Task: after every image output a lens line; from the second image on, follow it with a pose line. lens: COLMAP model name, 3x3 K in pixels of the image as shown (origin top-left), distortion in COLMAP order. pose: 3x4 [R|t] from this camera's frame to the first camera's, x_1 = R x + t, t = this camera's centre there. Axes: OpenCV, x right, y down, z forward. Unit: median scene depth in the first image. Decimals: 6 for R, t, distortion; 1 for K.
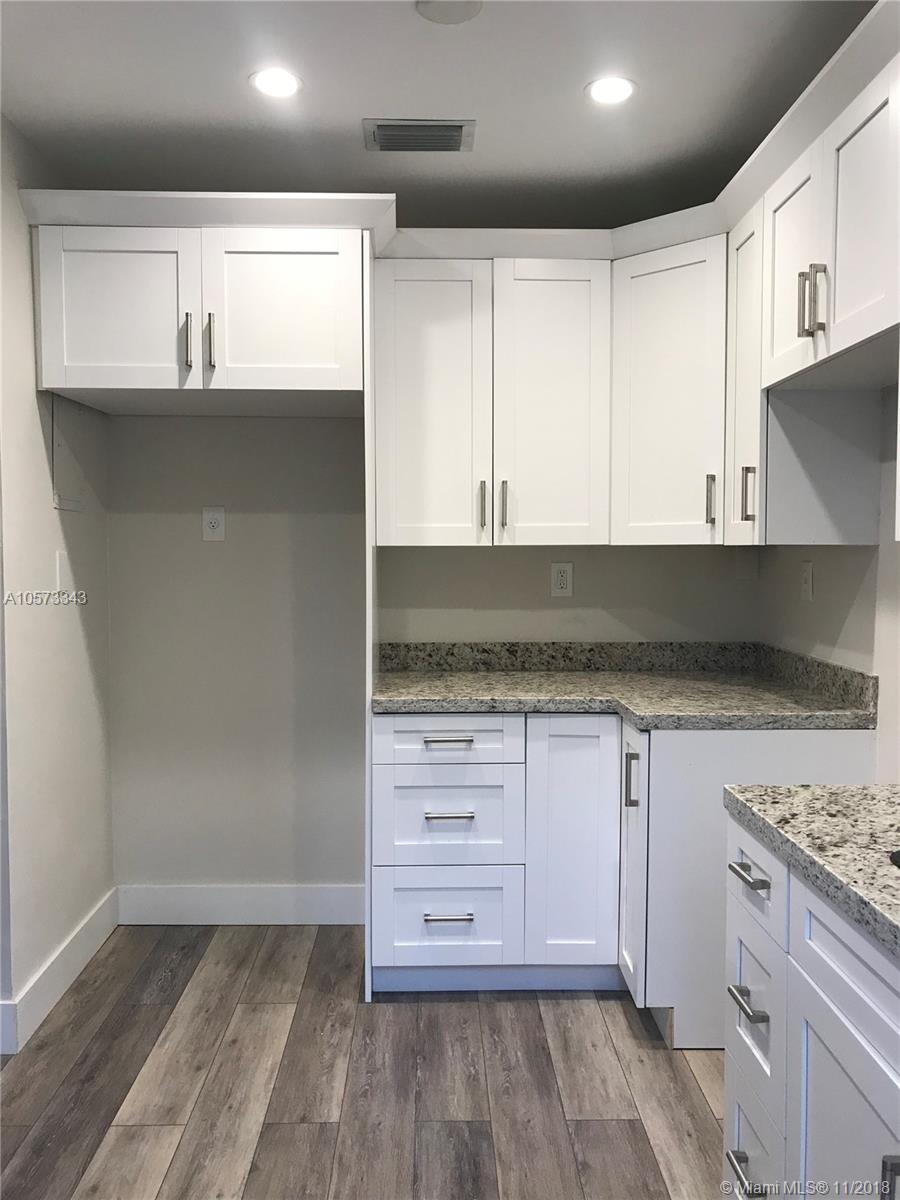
lens RADIAL K [[978.9, 0, 446.8], [0, 978.9, 596.8], [0, 0, 1]] dist [0.044906, -0.056300]
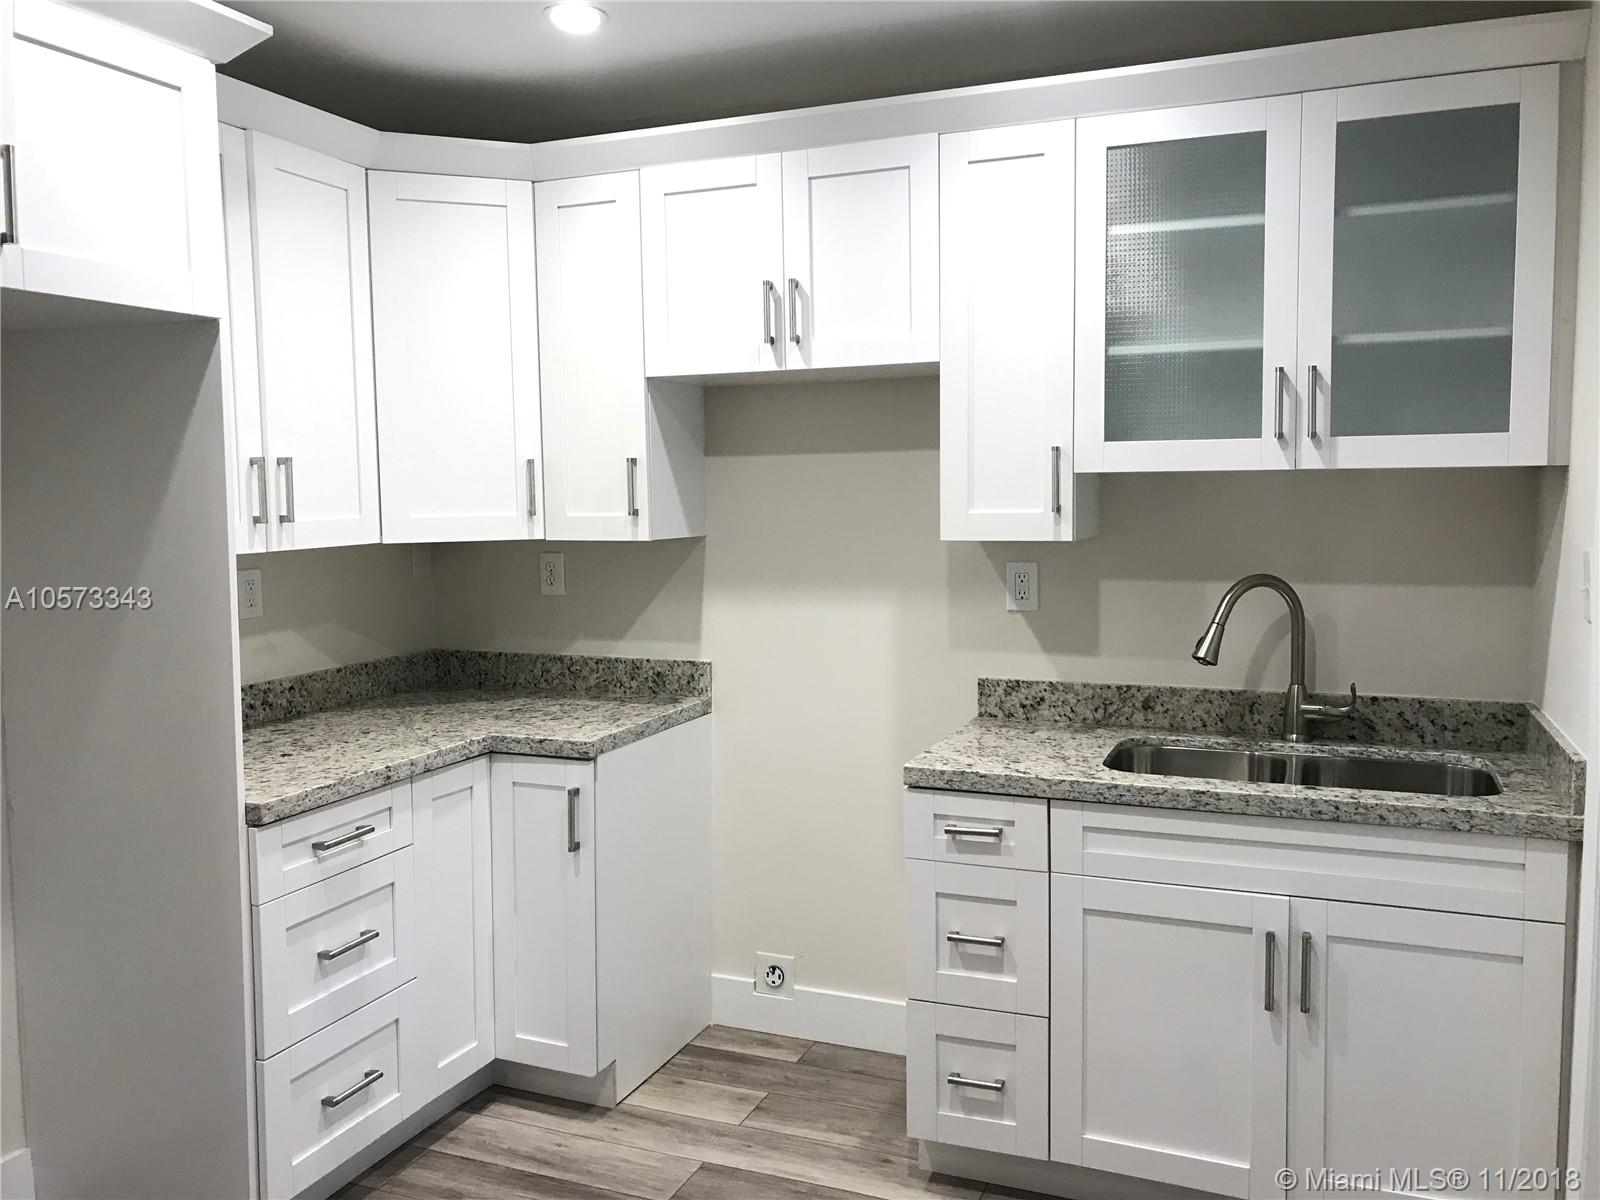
lens RADIAL K [[1305.2, 0, 793.5], [0, 1305.2, 595.8], [0, 0, 1]] dist [0.044906, -0.056300]
pose [[0.402999, -0.083658, 0.911369, -0.698681], [0.059675, 0.996096, 0.065047, -0.065494], [-0.913253, 0.028172, 0.406418, 0.327631]]
